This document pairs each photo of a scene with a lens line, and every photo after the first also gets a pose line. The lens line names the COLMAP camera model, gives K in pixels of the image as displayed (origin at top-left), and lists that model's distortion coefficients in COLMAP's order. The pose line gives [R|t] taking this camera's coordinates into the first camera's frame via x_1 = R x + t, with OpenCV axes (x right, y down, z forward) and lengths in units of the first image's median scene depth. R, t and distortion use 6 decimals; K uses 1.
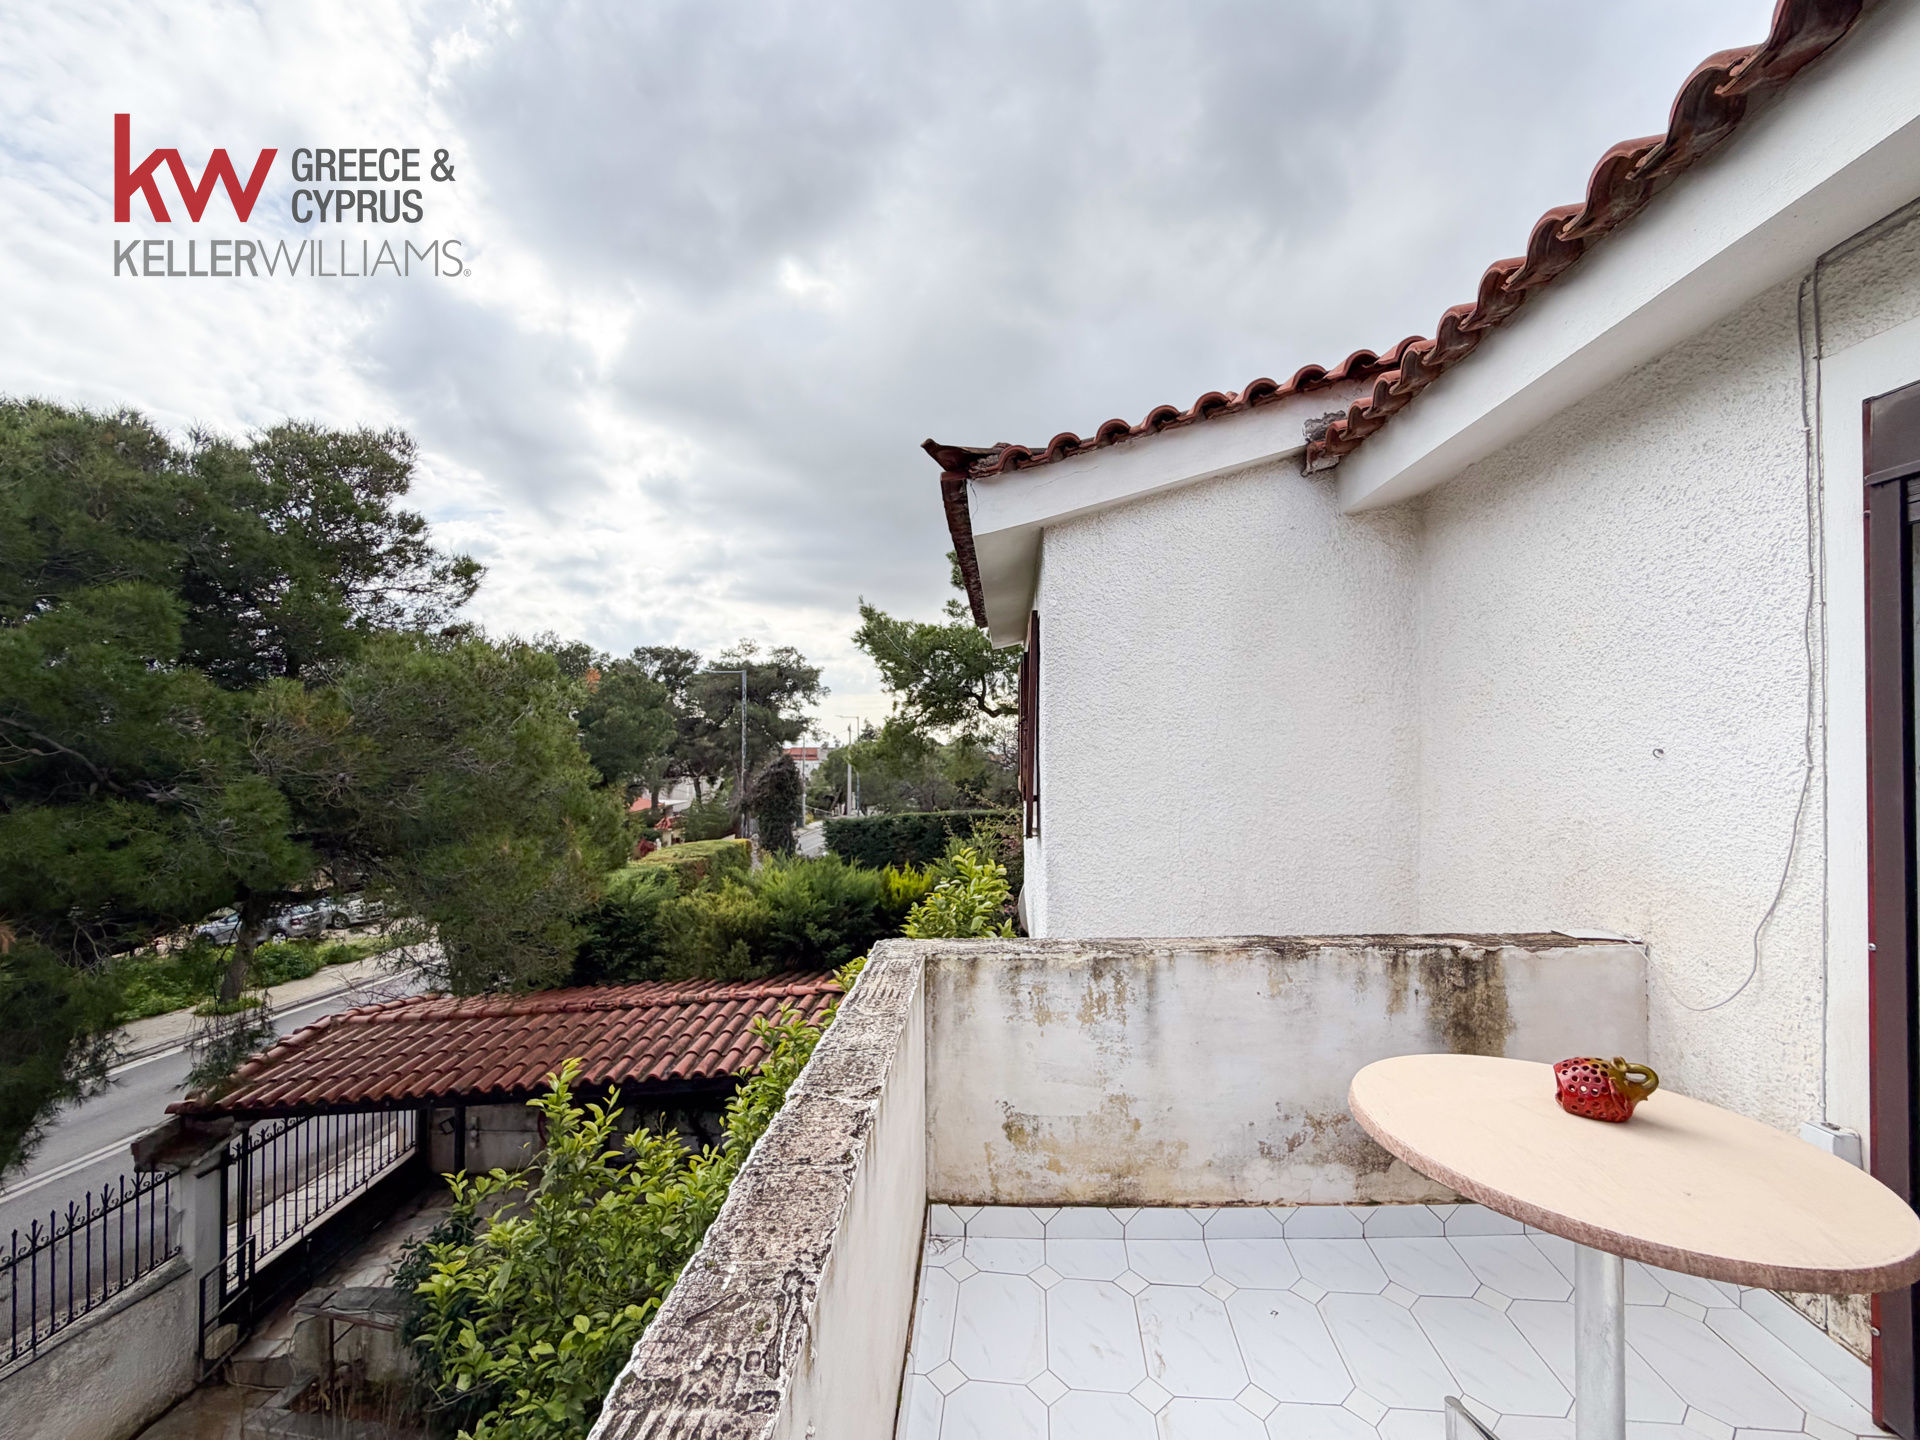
lens RADIAL K [[776.5, 0, 966.3], [0, 776.5, 718.7], [0, 0, 1]] dist [-0.001223, -0.000180]
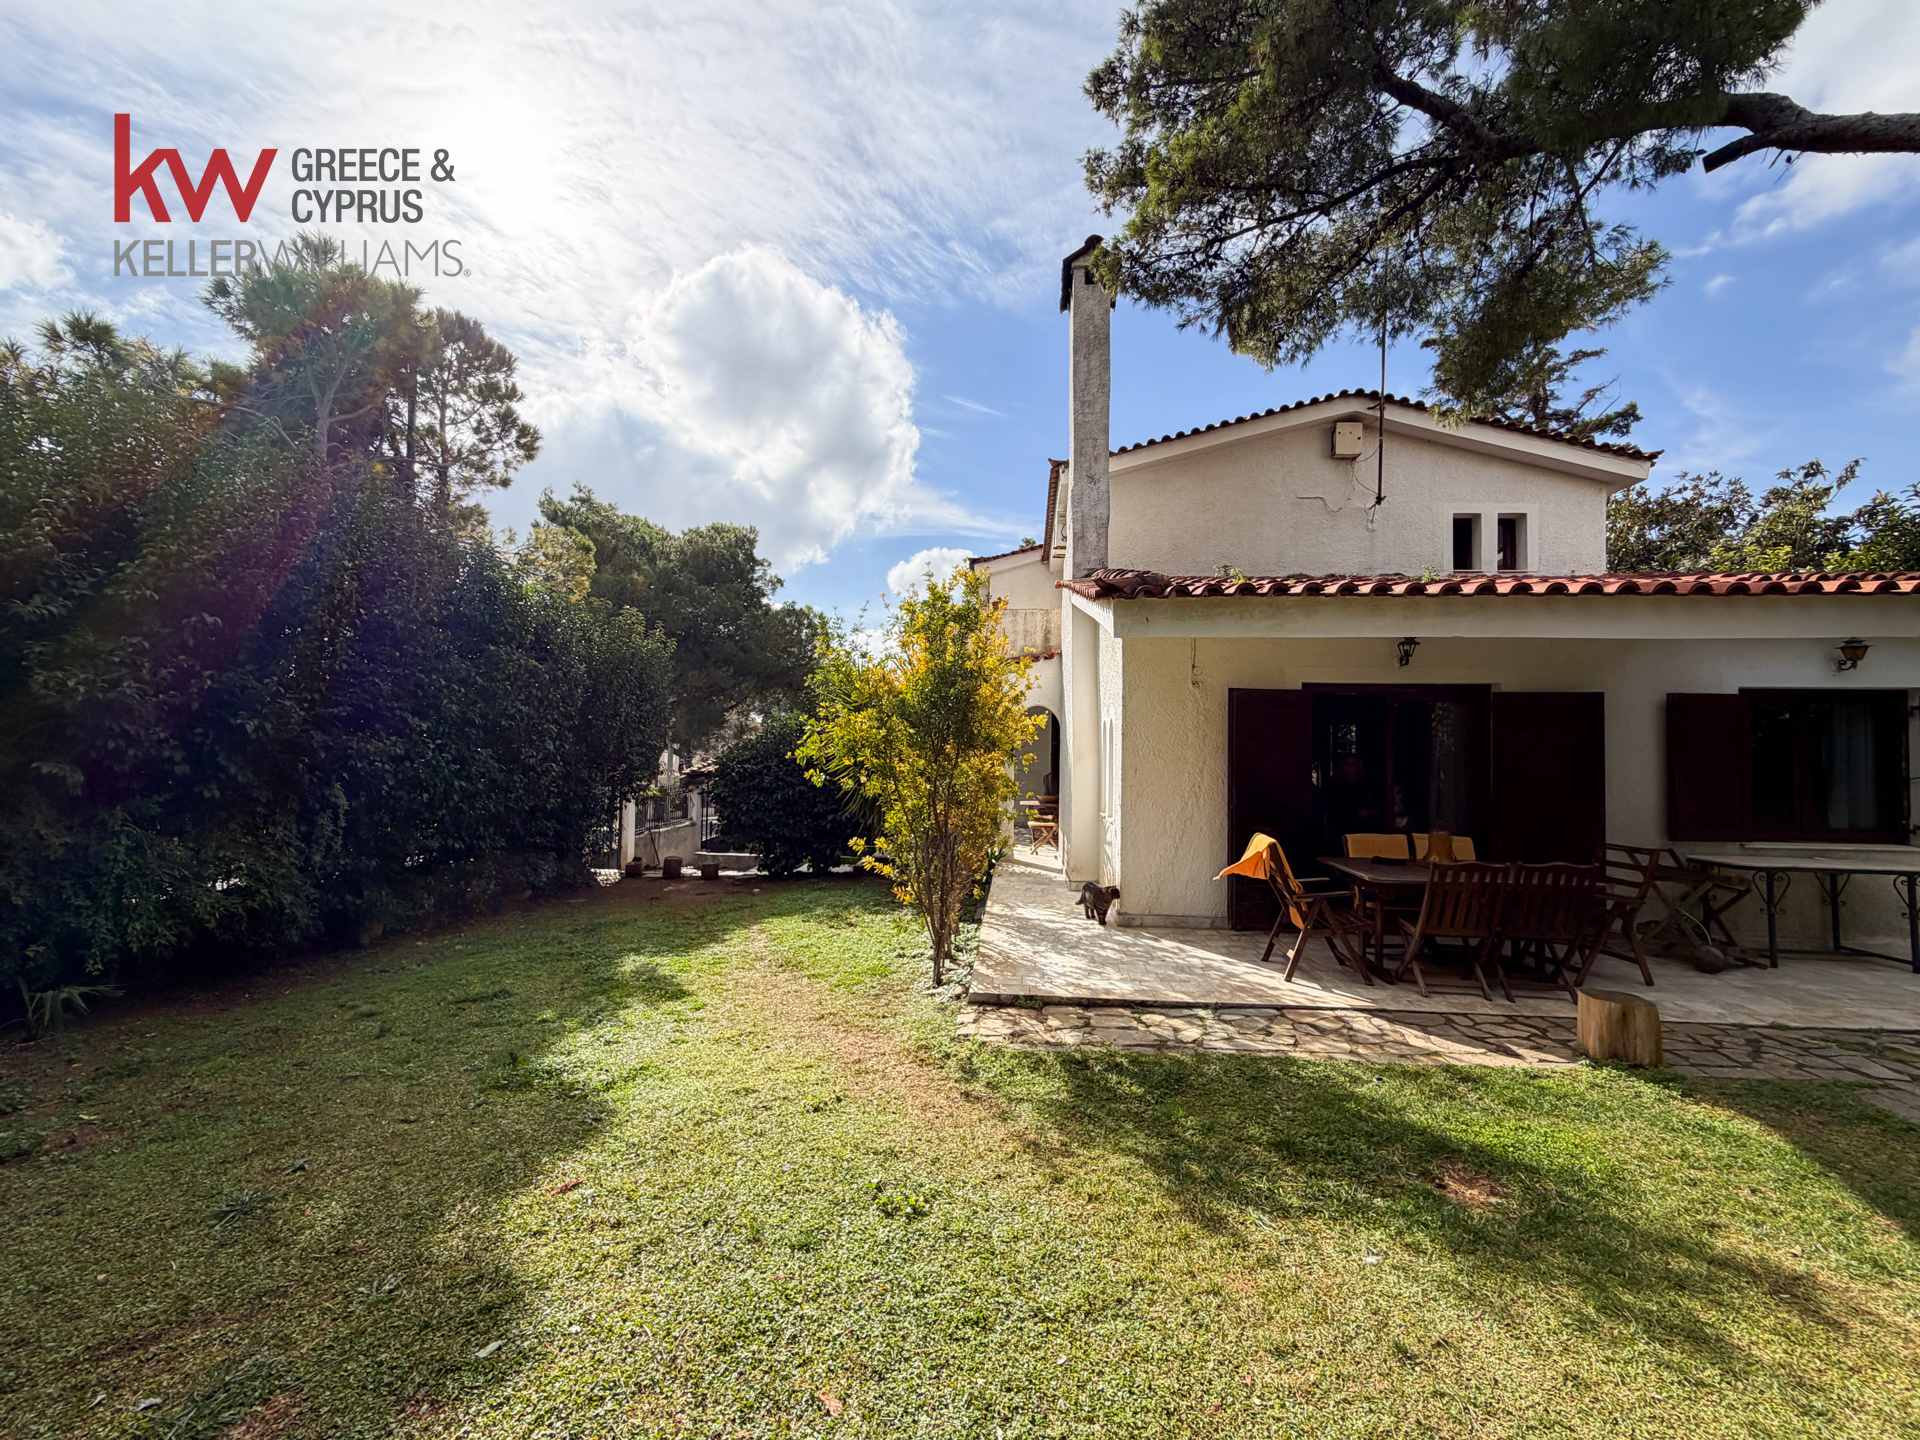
lens RADIAL K [[776.5, 0, 958.7], [0, 776.5, 730.2], [0, 0, 1]] dist [-0.001223, -0.000180]
pose [[0.999951, 0.006758, -0.007247, -0.078974], [-0.006834, 0.999922, -0.010476, 0.830041], [0.007175, 0.010525, 0.999919, -4.047127]]
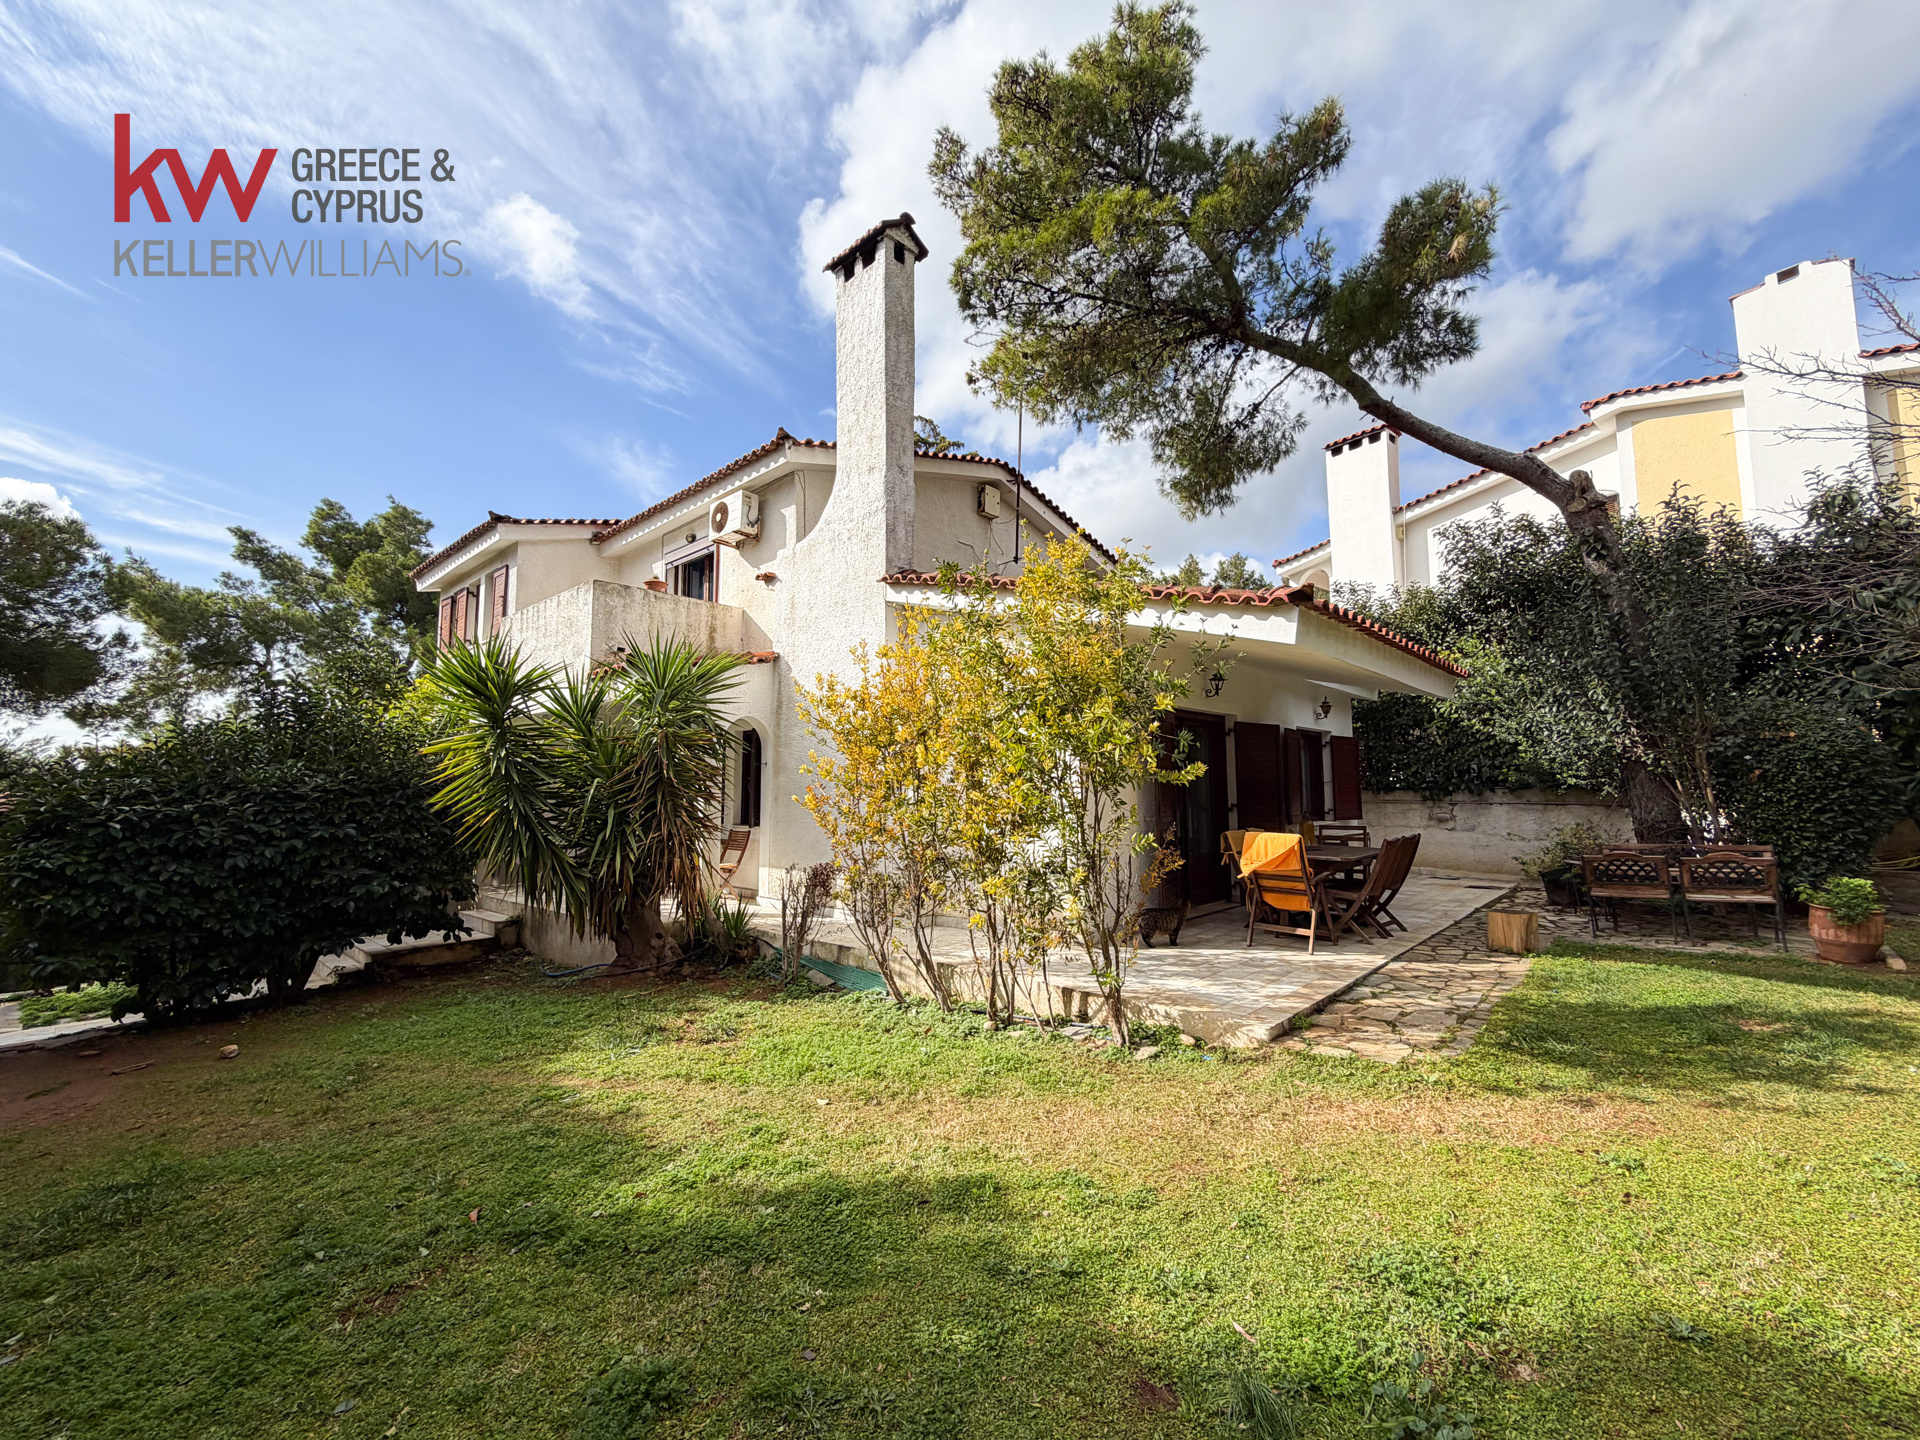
lens RADIAL K [[776.5, 0, 955.2], [0, 776.5, 717.6], [0, 0, 1]] dist [-0.001223, -0.000180]
pose [[0.628001, 0.059303, 0.775949, -1.451889], [0.001420, 0.997003, -0.077346, 0.902380], [-0.778211, 0.049675, 0.626035, -2.954771]]
